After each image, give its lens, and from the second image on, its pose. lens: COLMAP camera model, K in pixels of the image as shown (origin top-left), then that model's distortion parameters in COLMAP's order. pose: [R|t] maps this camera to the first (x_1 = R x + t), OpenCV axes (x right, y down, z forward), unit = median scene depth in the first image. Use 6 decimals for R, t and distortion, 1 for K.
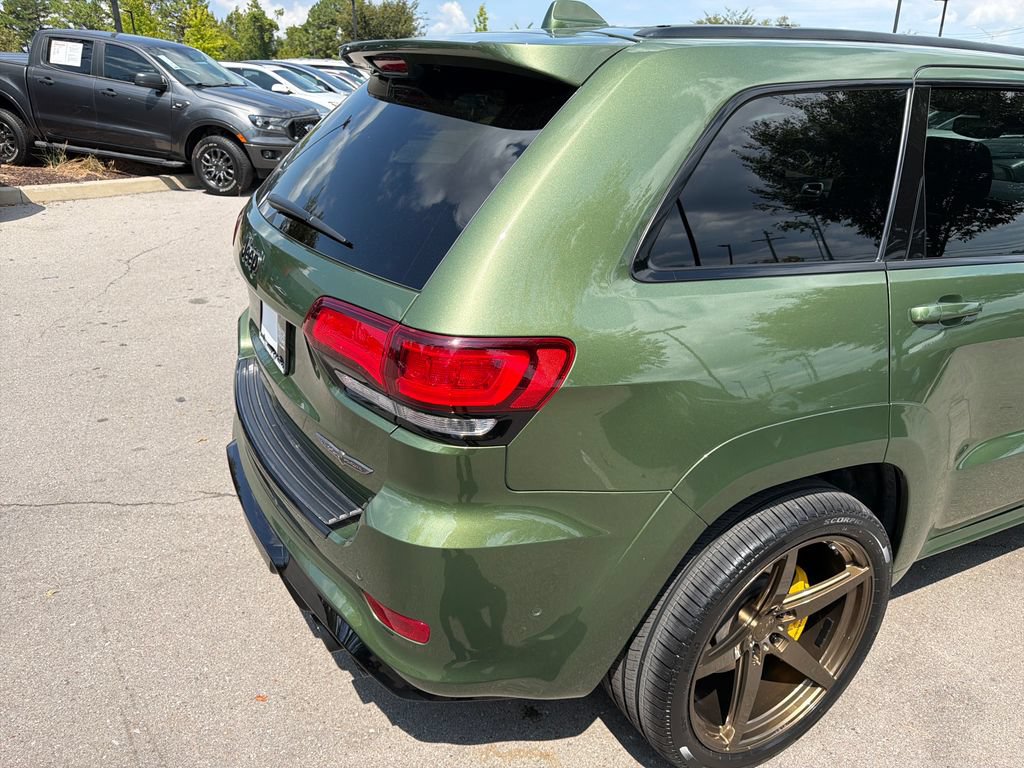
lens RADIAL K [[726.6, 0, 509.8], [0, 726.6, 387.9], [0, 0, 1]] dist [0.023748, -0.022568]
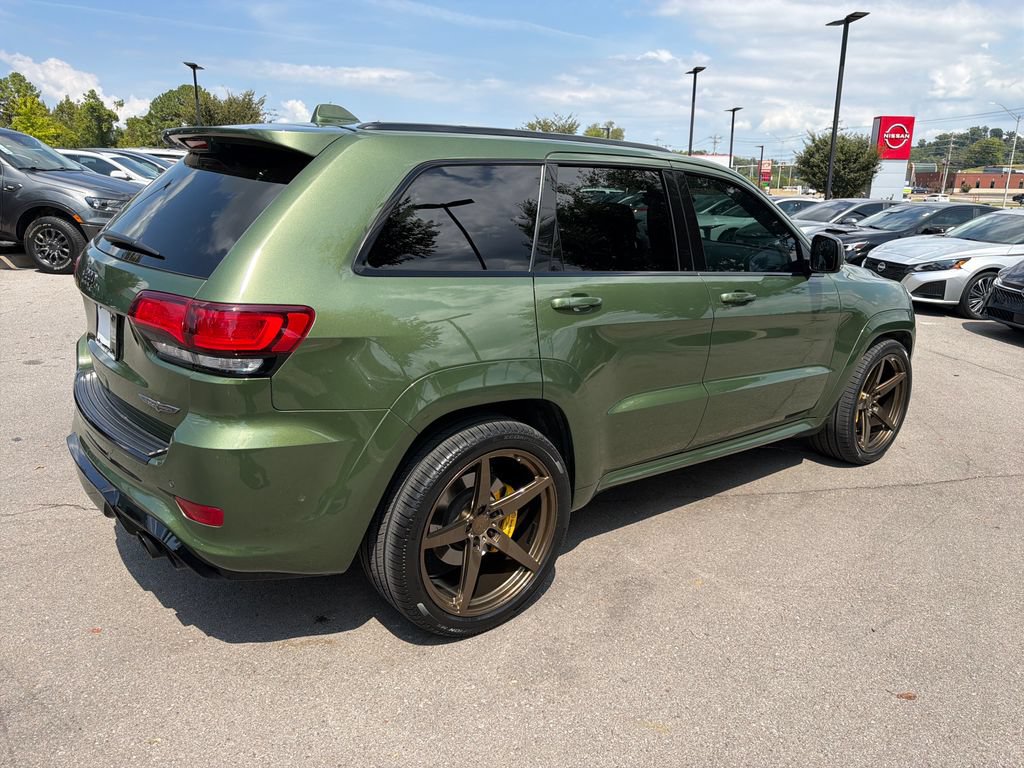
lens RADIAL K [[726.6, 0, 513.4], [0, 726.6, 381.1], [0, 0, 1]] dist [0.023748, -0.022568]
pose [[0.981034, -0.041768, 0.189280, 0.133392], [0.064601, 0.991133, -0.116115, 0.193004], [-0.182752, 0.126141, 0.975034, -0.384834]]
